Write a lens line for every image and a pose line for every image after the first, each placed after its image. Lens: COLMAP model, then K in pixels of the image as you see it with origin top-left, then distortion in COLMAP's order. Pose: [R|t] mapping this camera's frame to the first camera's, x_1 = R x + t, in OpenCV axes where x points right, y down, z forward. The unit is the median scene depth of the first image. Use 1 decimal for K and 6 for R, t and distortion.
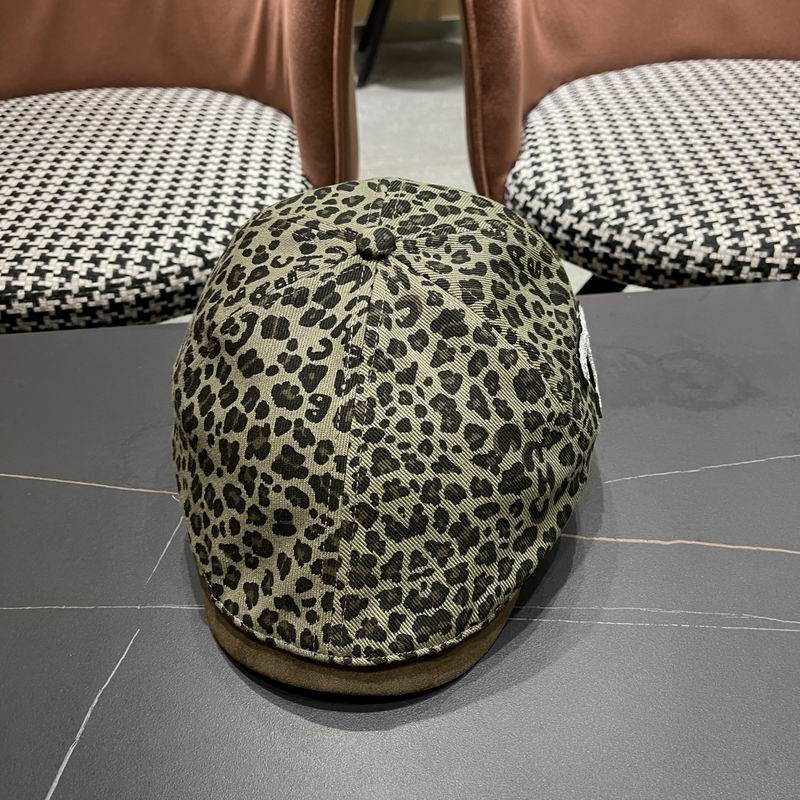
lens RADIAL K [[833.2, 0, 396.3], [0, 833.2, 405.9], [0, 0, 1]] dist [0.008774, 0.000000]
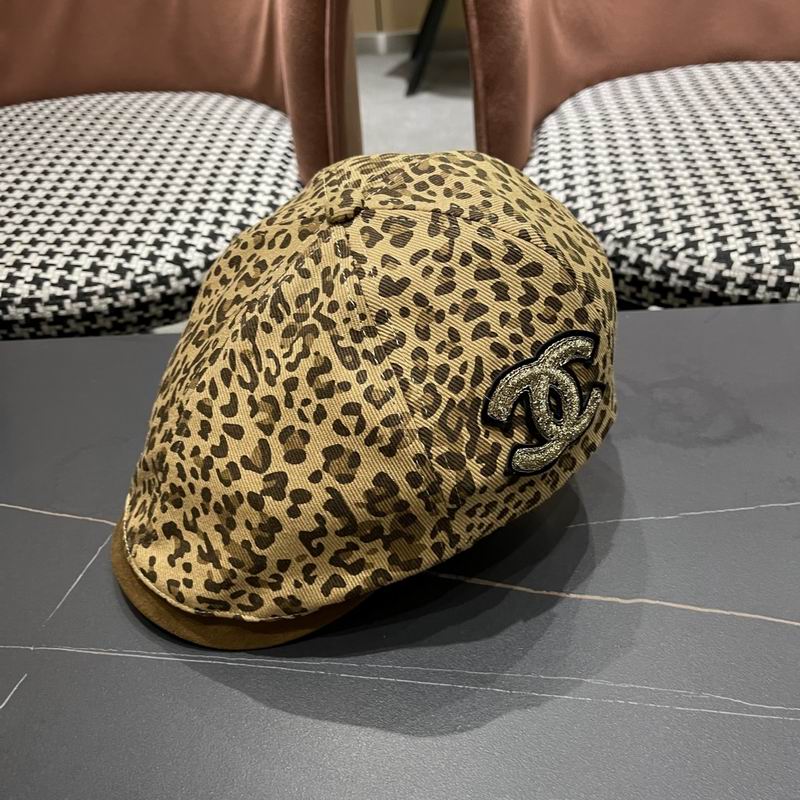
lens RADIAL K [[833.2, 0, 395.9], [0, 833.2, 406.3], [0, 0, 1]] dist [0.008774, 0.000000]
pose [[0.996850, 0.027493, -0.074388, 0.086994], [-0.028240, 0.999561, -0.009010, -0.015535], [0.074107, 0.011083, 0.997189, 0.065790]]
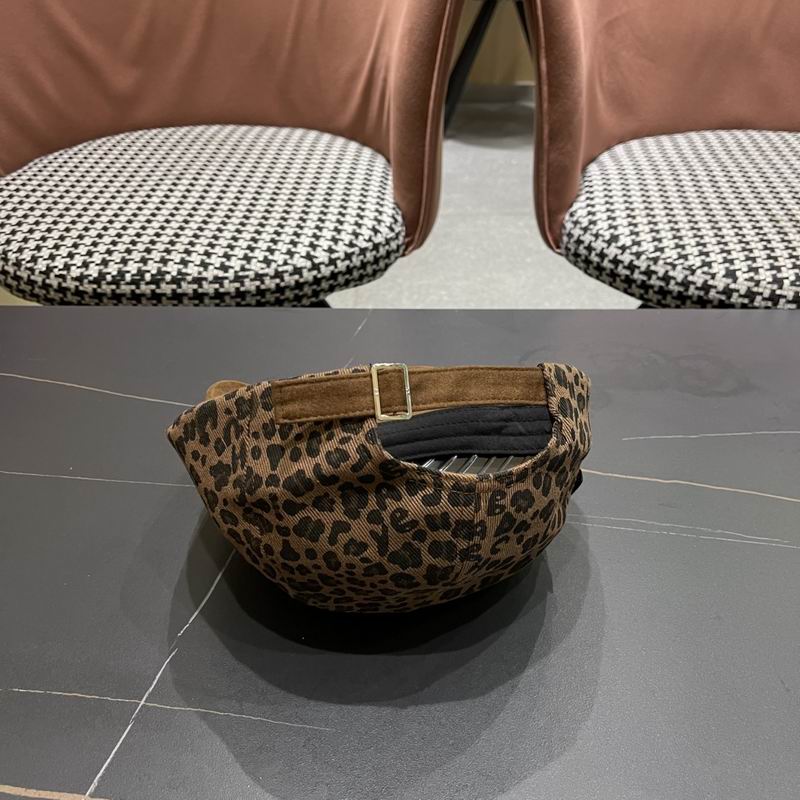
lens RADIAL K [[833.2, 0, 392.1], [0, 833.2, 413.0], [0, 0, 1]] dist [0.008774, 0.000000]
pose [[0.994986, 0.078293, -0.062237, -0.018423], [-0.081529, 0.995351, -0.051271, 0.097539], [0.057933, 0.056089, 0.996744, -0.205004]]
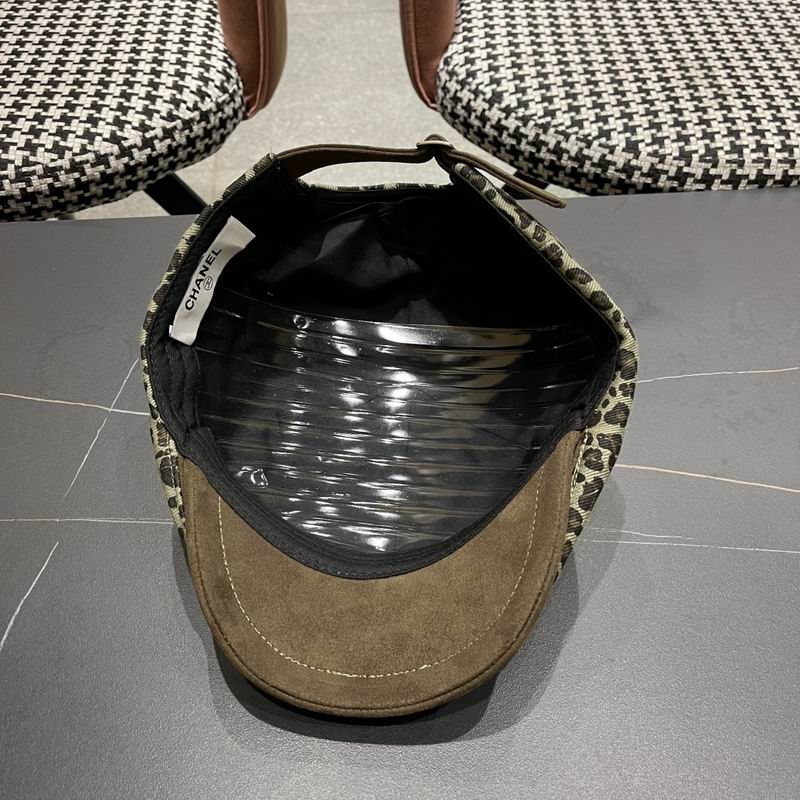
lens RADIAL K [[833.2, 0, 406.7], [0, 833.2, 412.3], [0, 0, 1]] dist [0.008774, 0.000000]
pose [[0.997411, 0.009234, 0.071313, 0.033574], [-0.022238, 0.982717, 0.183775, -0.057264], [-0.068383, -0.184885, 0.980378, -0.026887]]
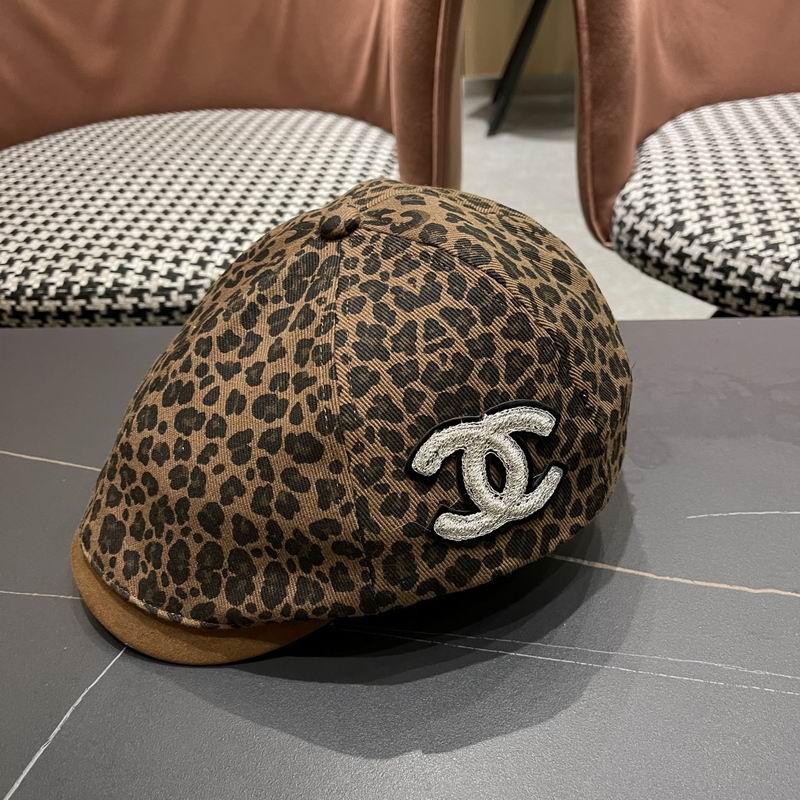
lens RADIAL K [[833.2, 0, 406.6], [0, 833.2, 412.4], [0, 0, 1]] dist [0.008774, 0.000000]
pose [[0.988808, 0.066325, -0.133639, 0.047368], [-0.074152, 0.995759, -0.054463, 0.034857], [0.129460, 0.063763, 0.989532, 0.069289]]
